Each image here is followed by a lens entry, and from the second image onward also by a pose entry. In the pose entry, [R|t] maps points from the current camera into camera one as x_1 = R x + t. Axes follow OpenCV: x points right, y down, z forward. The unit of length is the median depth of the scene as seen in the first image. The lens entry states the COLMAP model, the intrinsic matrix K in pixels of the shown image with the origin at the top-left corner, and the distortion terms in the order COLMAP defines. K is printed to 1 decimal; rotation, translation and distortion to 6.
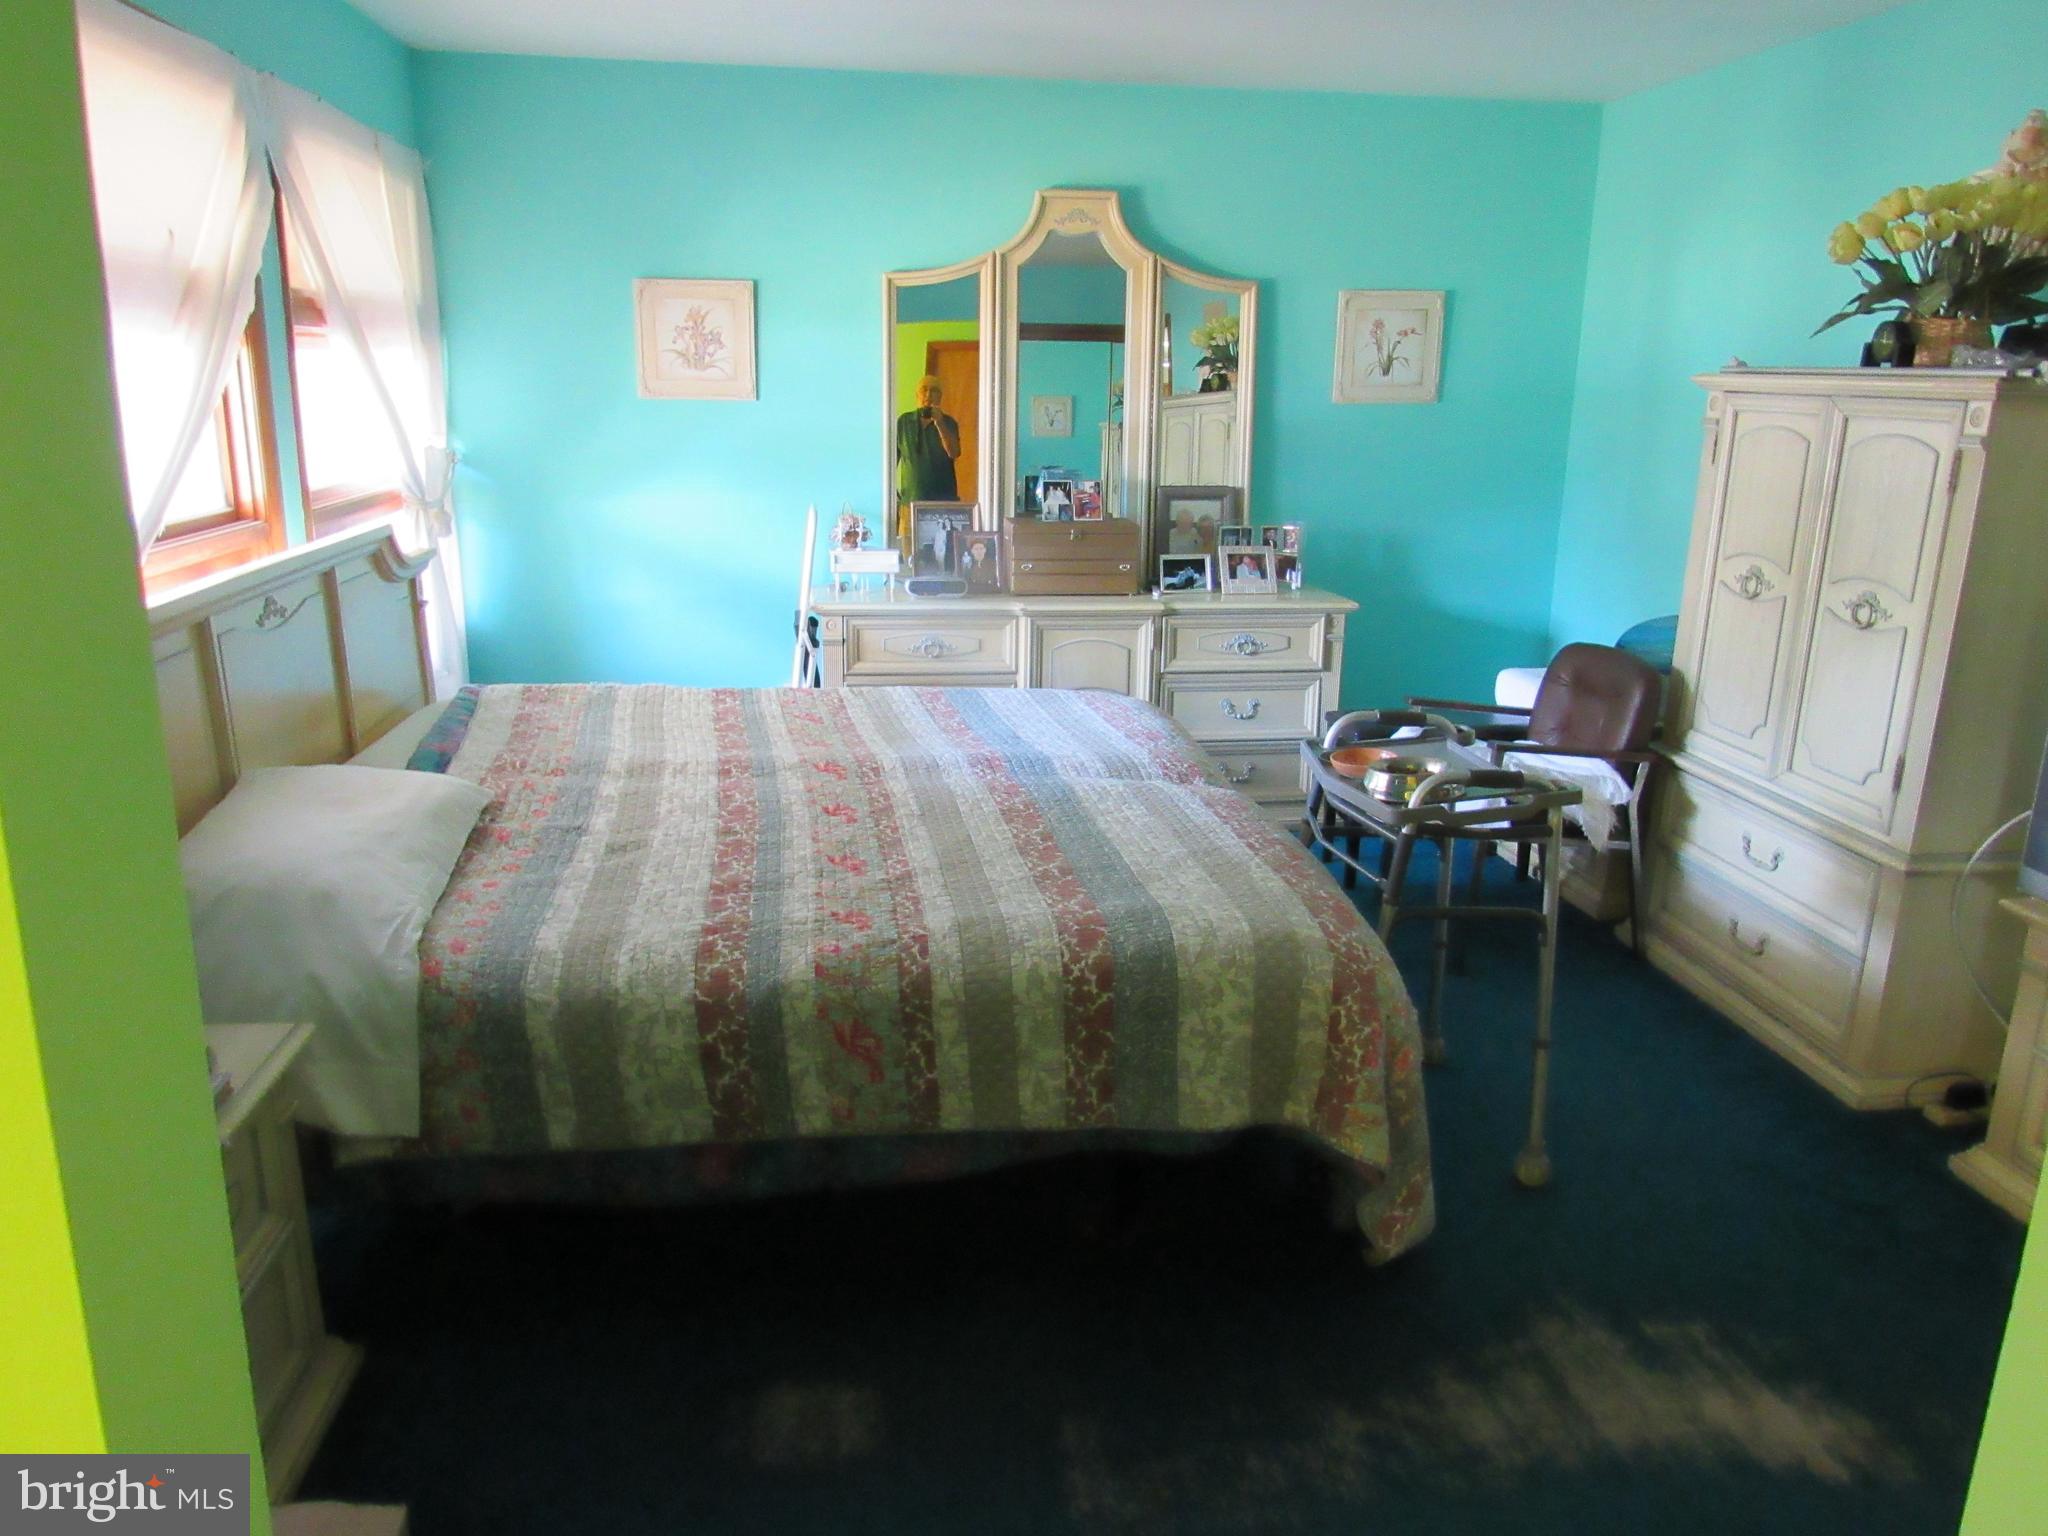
lens RADIAL K [[1455.8, 0, 1017.0], [0, 1455.8, 766.3], [0, 0, 1]] dist [-0.026934, 0.006897]
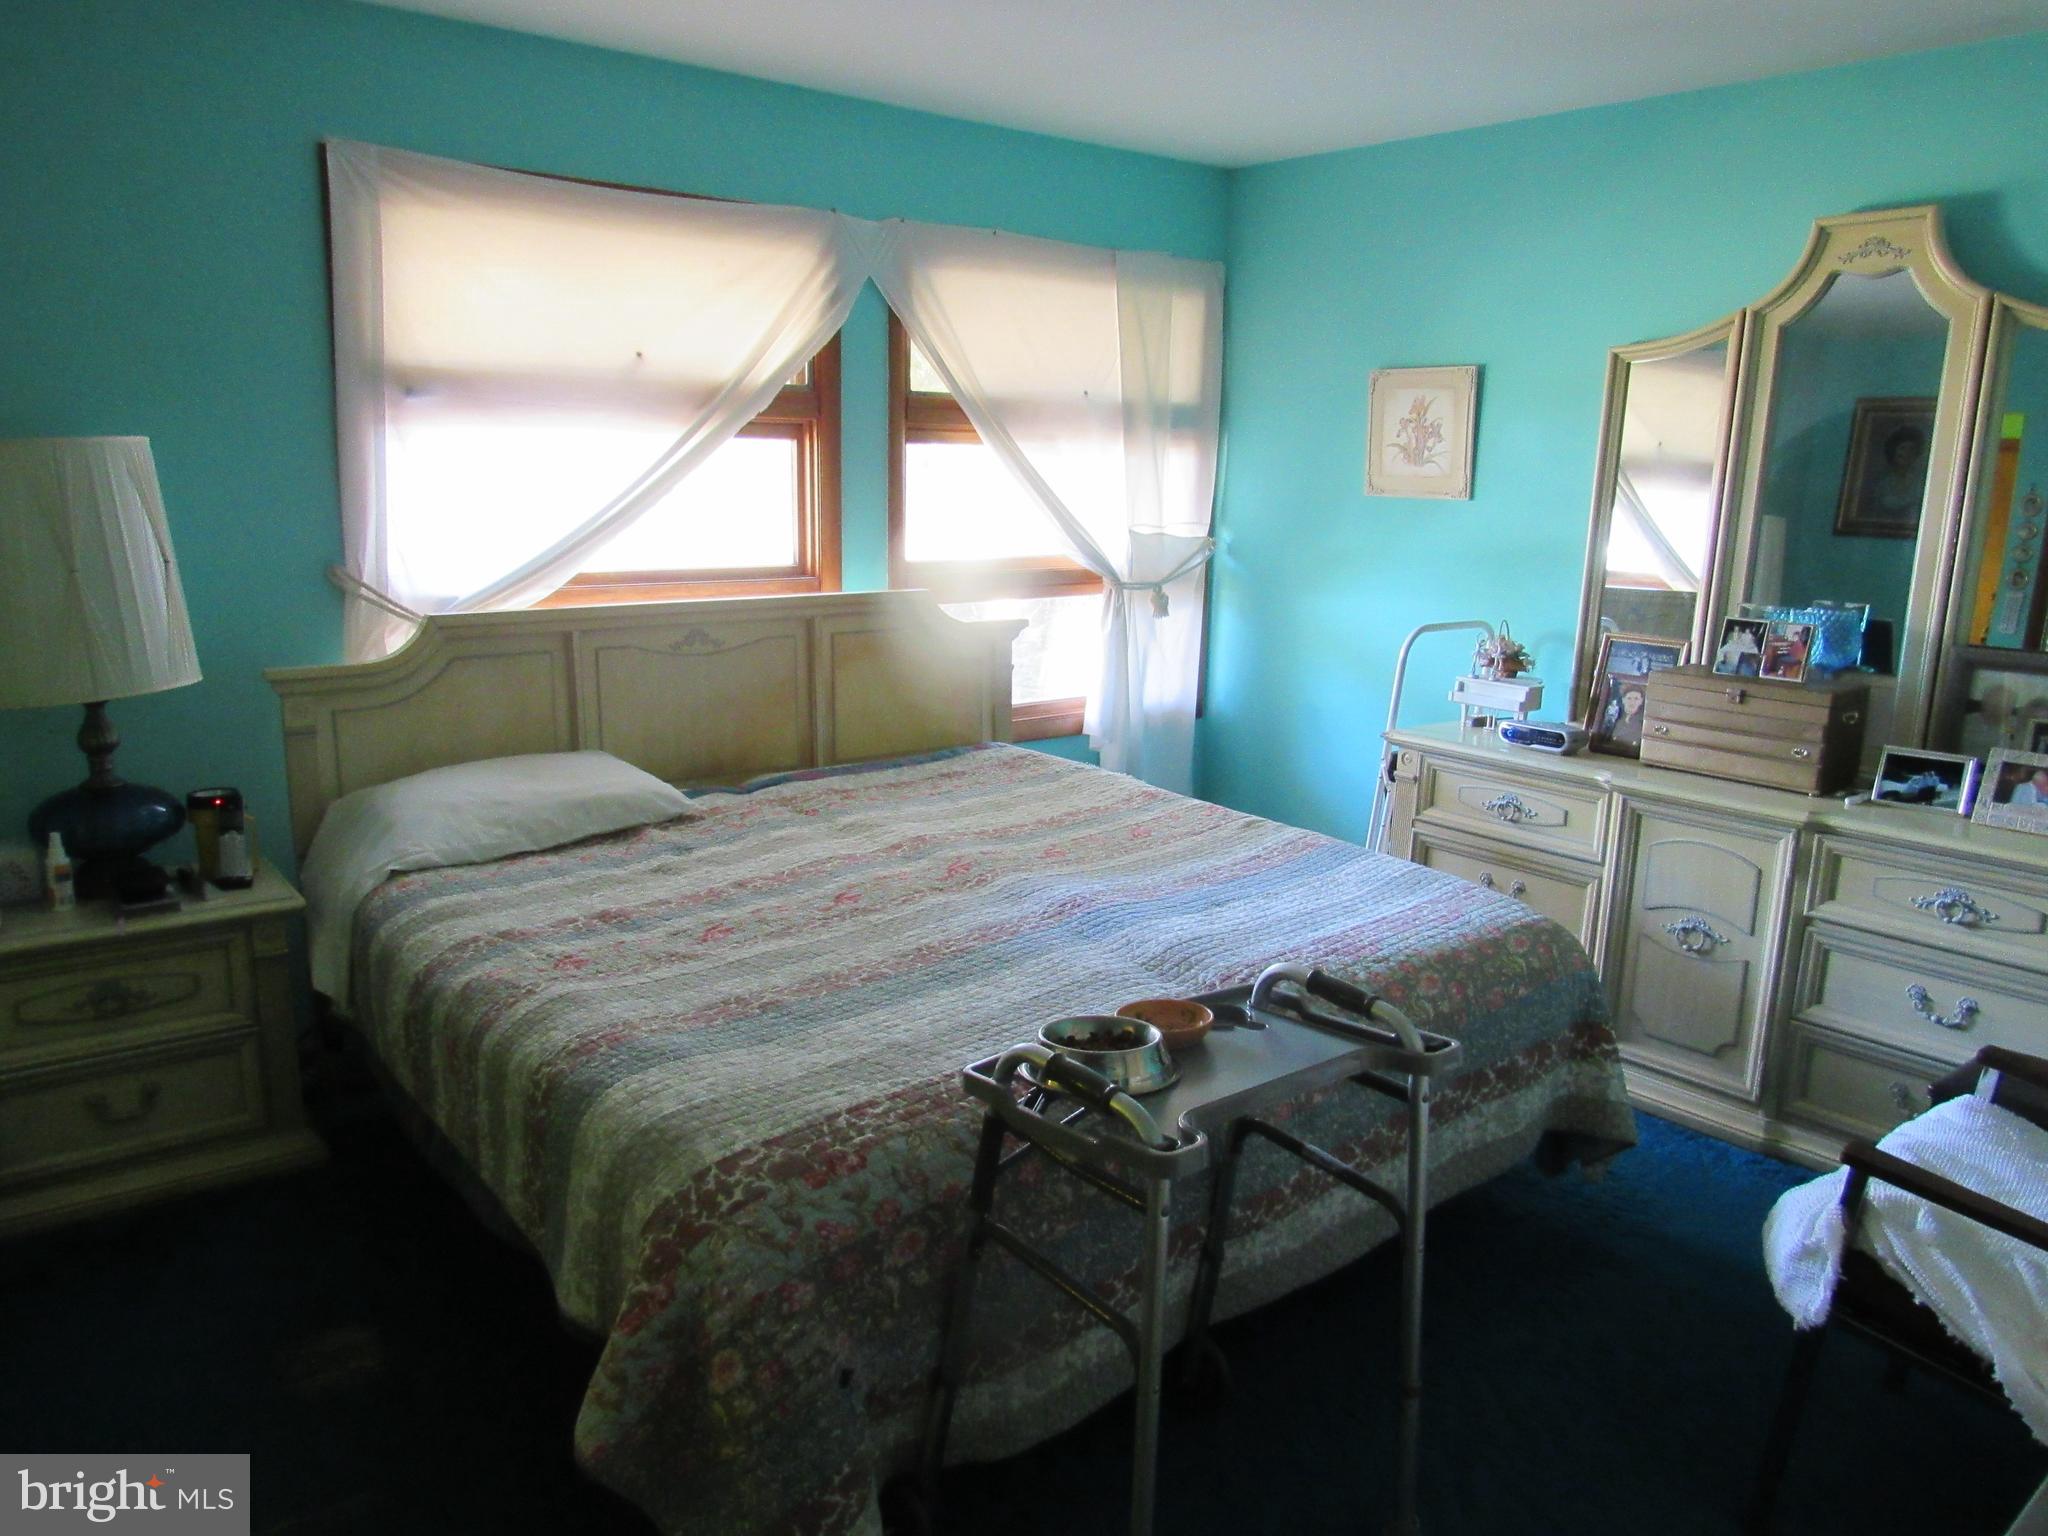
lens RADIAL K [[1455.8, 0, 1017.0], [0, 1455.8, 766.3], [0, 0, 1]] dist [-0.026934, 0.006897]
pose [[0.516998, 0.172422, -0.838442, 0.460716], [-0.231298, 0.971206, 0.057101, -0.086238], [0.824145, 0.164409, 0.541992, 0.340223]]
